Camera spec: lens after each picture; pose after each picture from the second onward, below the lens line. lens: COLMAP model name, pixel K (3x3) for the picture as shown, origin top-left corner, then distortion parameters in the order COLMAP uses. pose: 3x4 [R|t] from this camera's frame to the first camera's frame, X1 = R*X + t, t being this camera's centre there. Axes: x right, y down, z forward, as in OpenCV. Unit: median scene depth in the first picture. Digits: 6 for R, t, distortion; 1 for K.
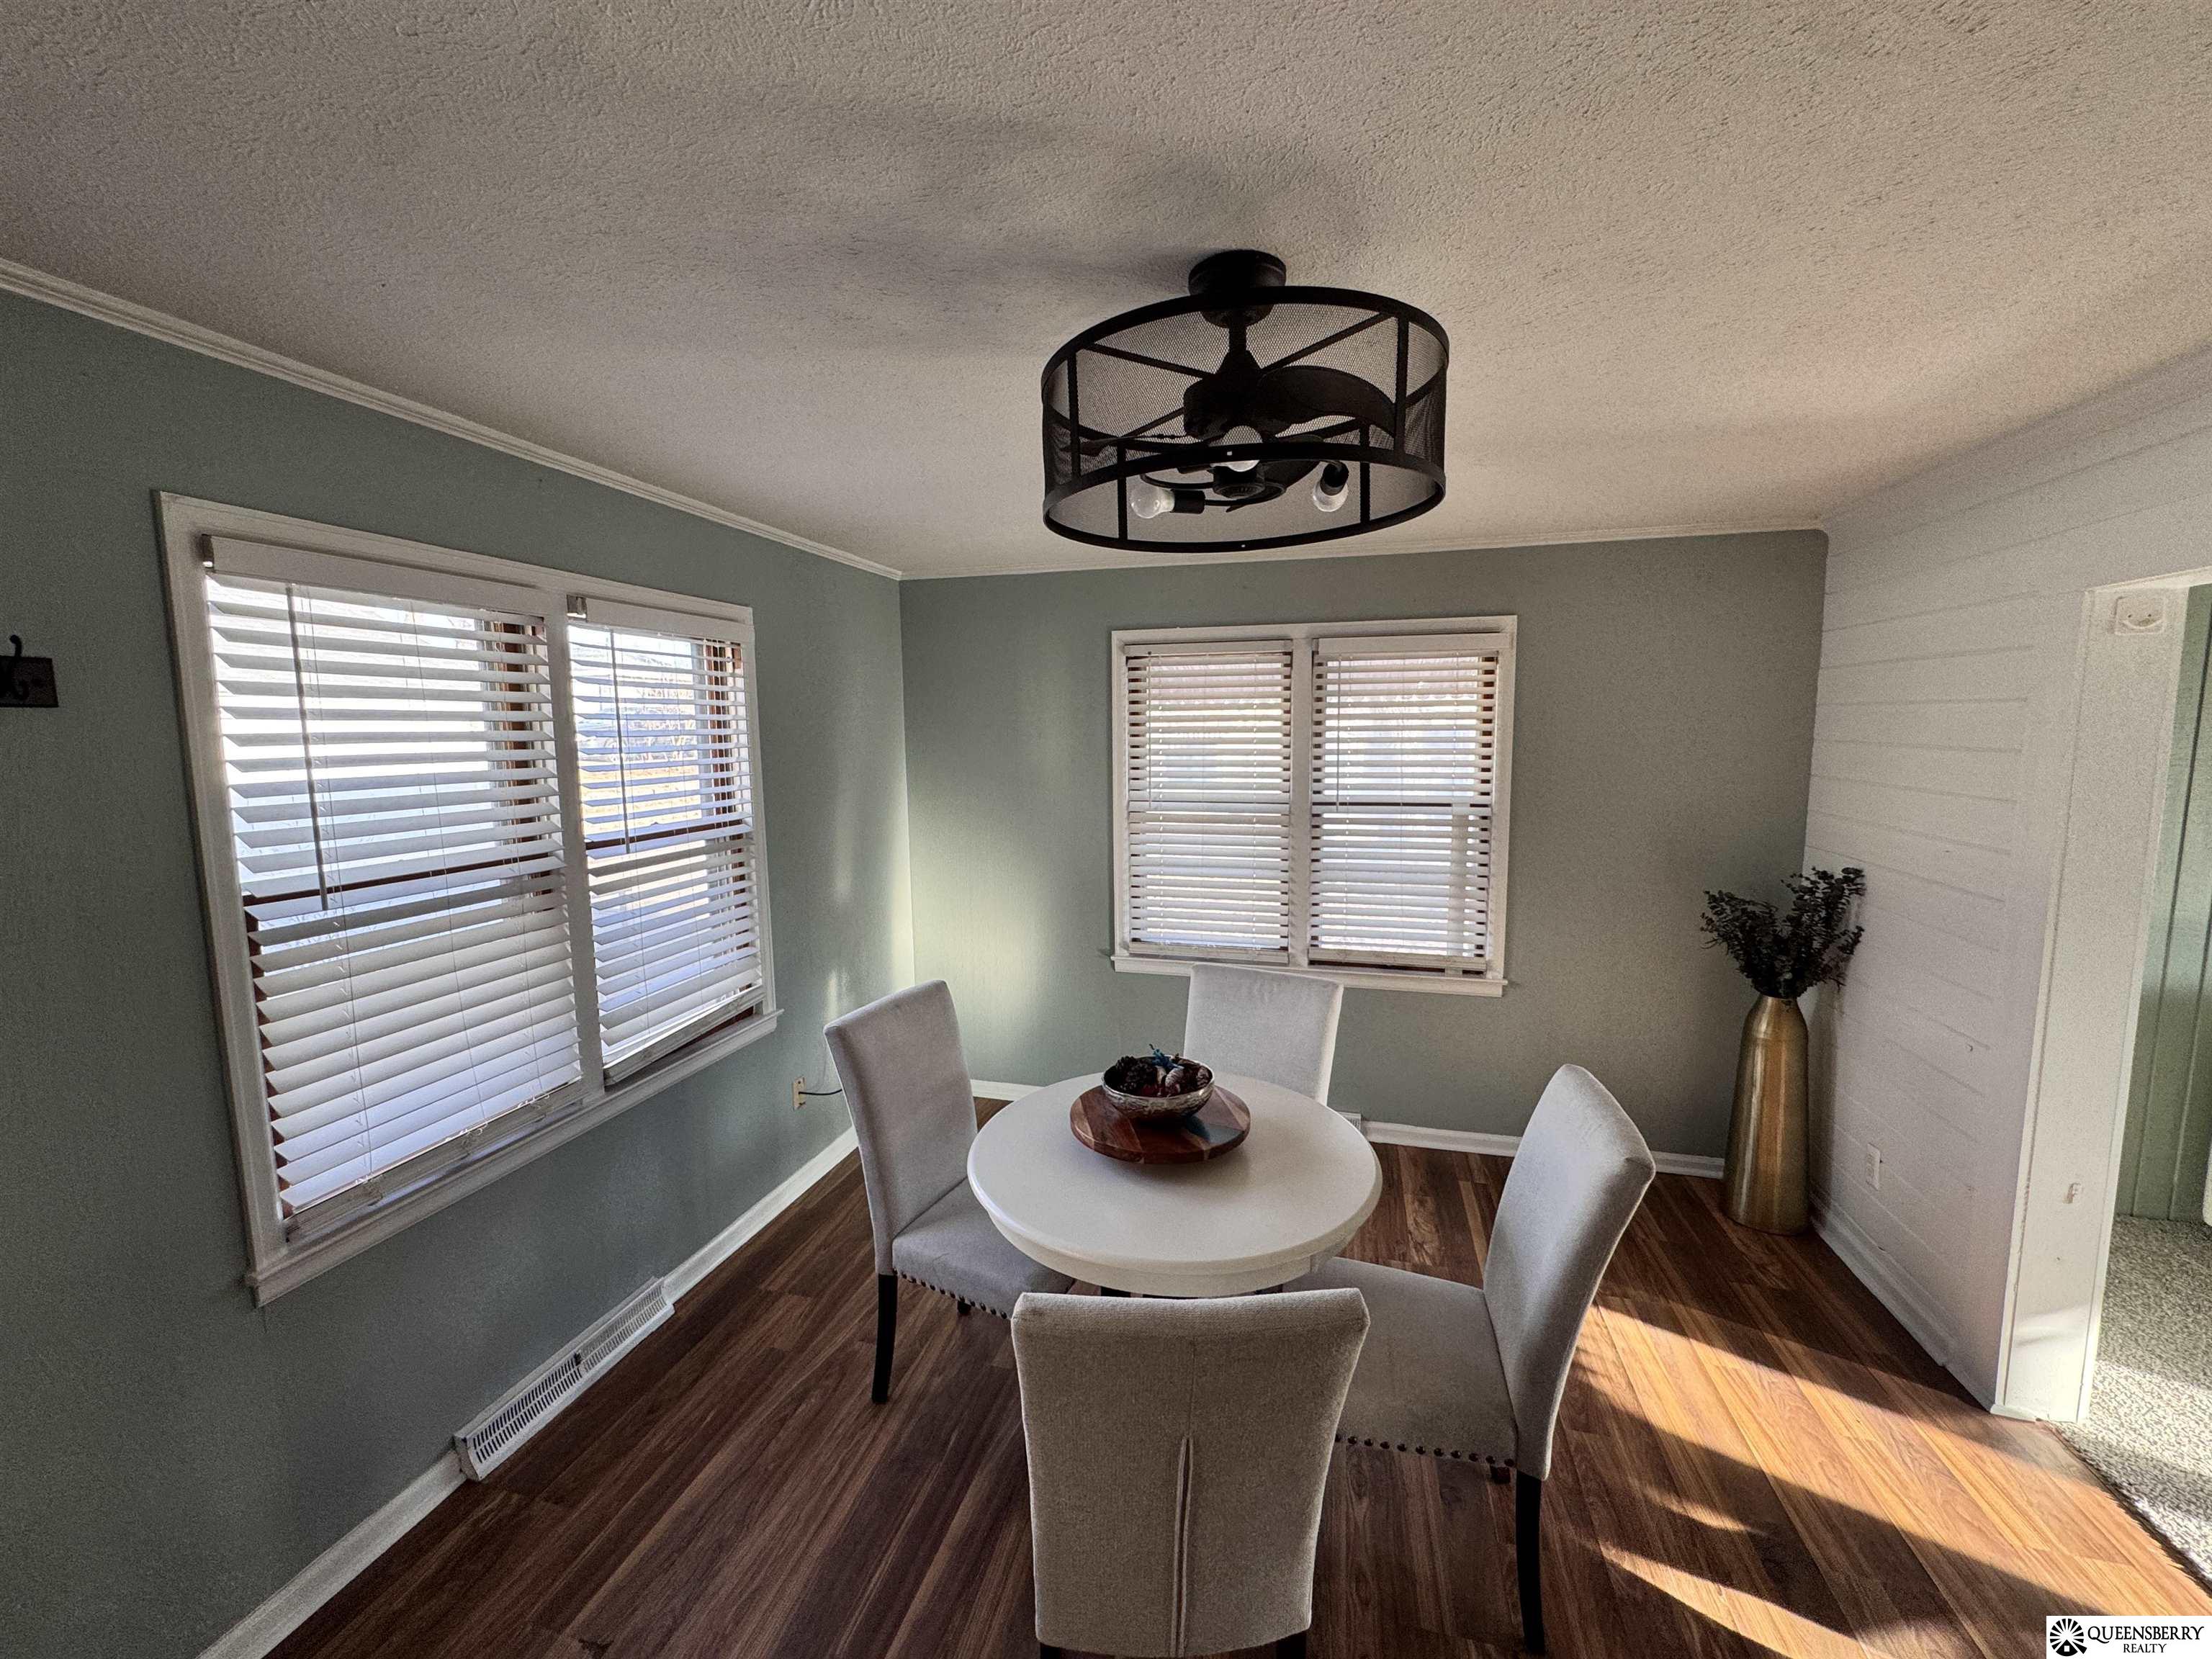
lens RADIAL K [[886.7, 0, 1103.5], [0, 886.7, 829.9], [0, 0, 1]] dist [-0.003236, 0.000097]
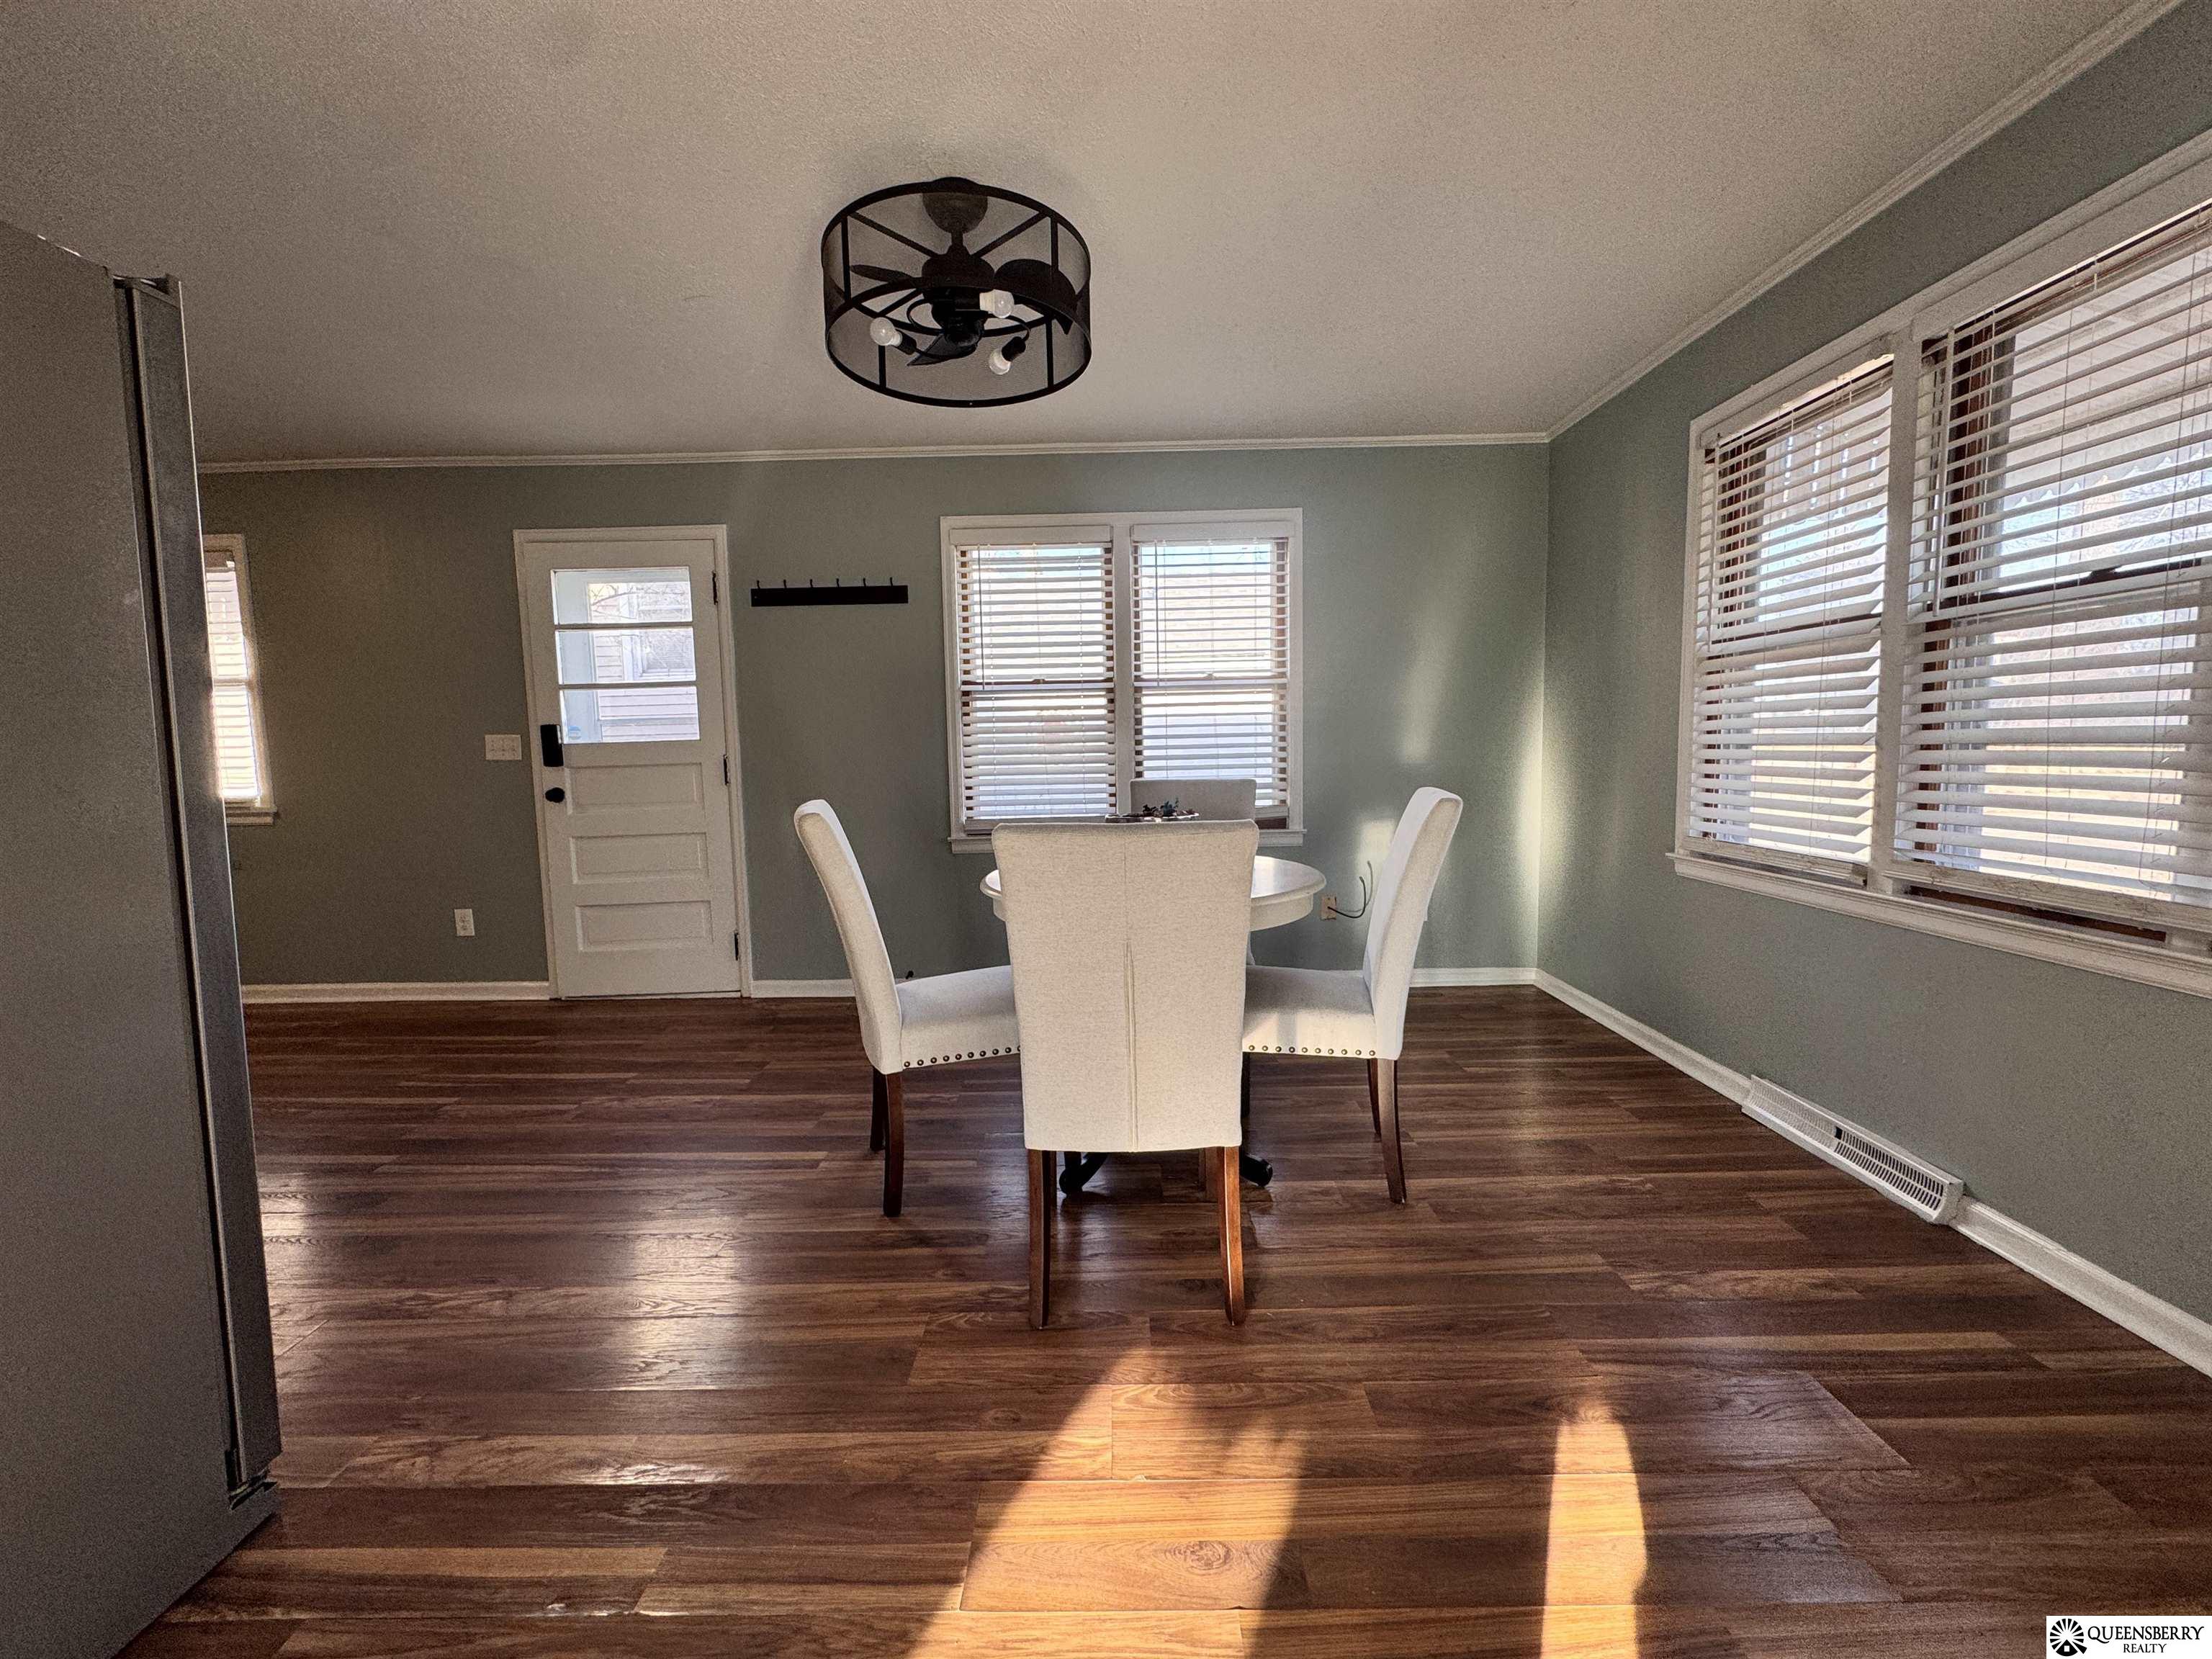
lens RADIAL K [[886.7, 0, 1103.5], [0, 886.7, 829.9], [0, 0, 1]] dist [-0.003236, 0.000097]
pose [[0.250336, 0.094422, -0.963544, 1.061117], [-0.092300, 0.993027, 0.073331, 0.189615], [0.963749, 0.070577, 0.257306, 0.553997]]
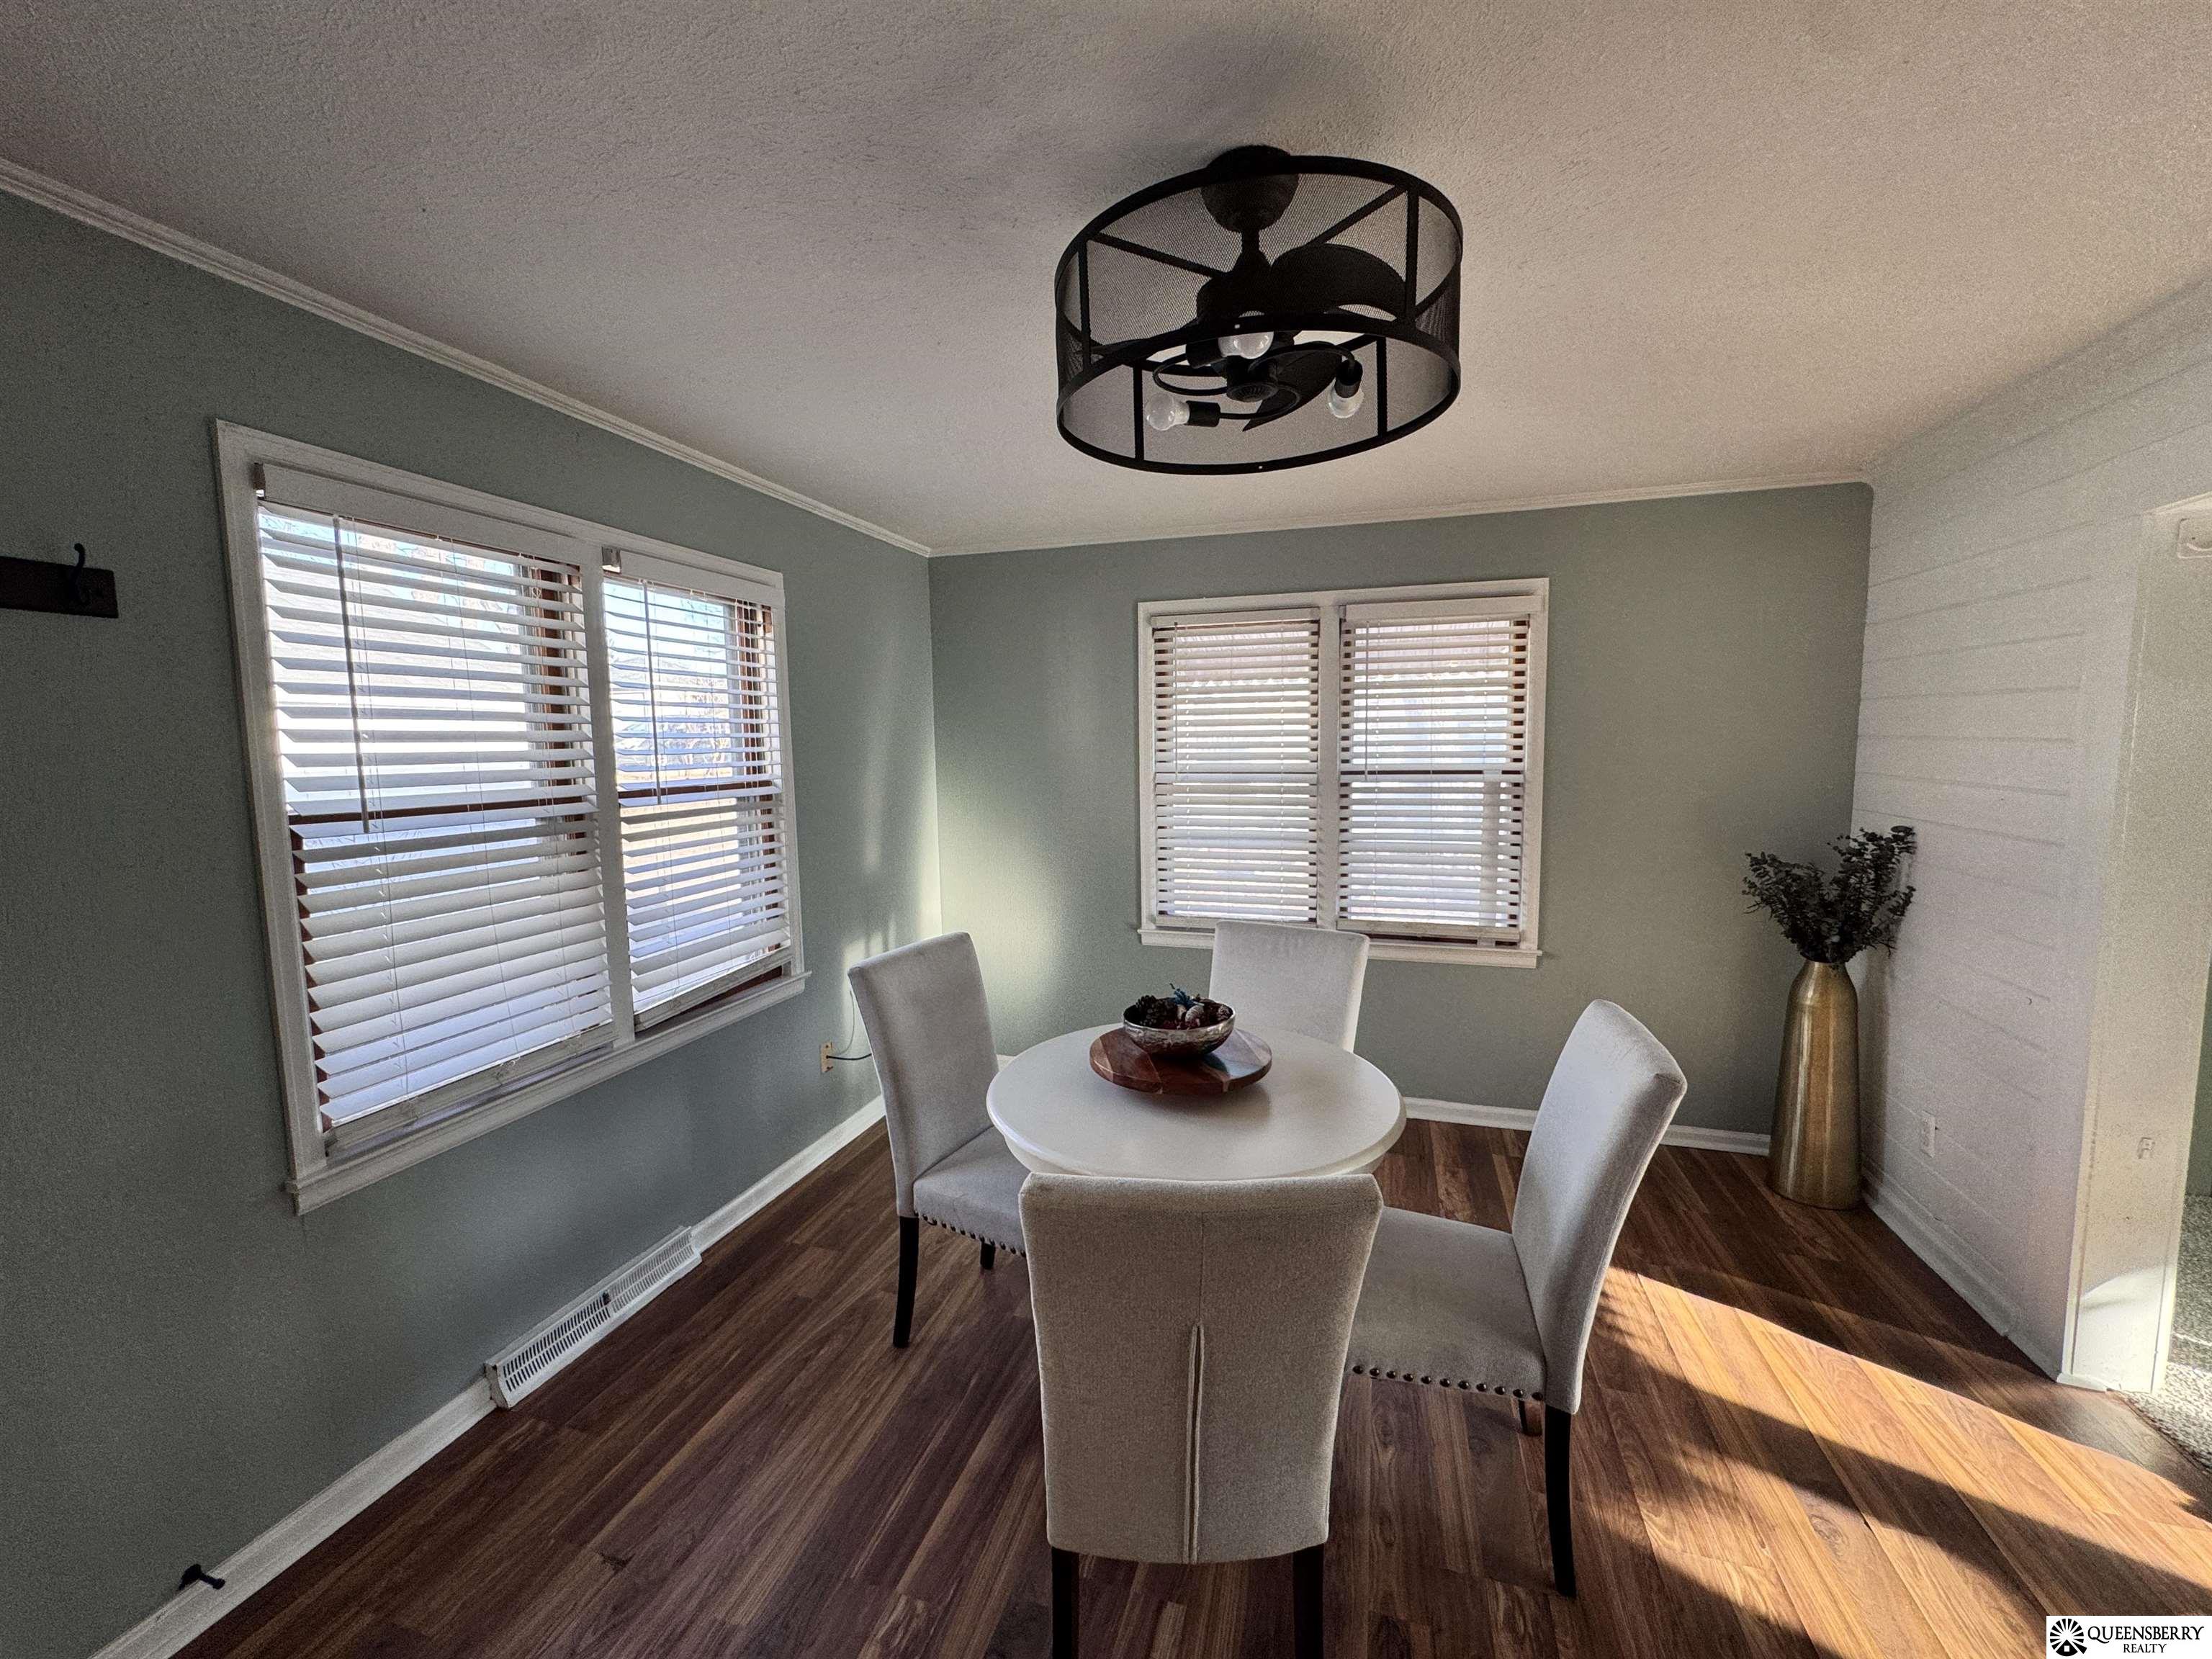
lens RADIAL K [[886.7, 0, 1103.5], [0, 886.7, 829.9], [0, 0, 1]] dist [-0.003236, 0.000097]
pose [[0.999256, -0.000184, -0.038567, 0.014297], [-0.000365, 0.999899, -0.014225, 0.076116], [0.038566, 0.014228, 0.999155, 0.001372]]
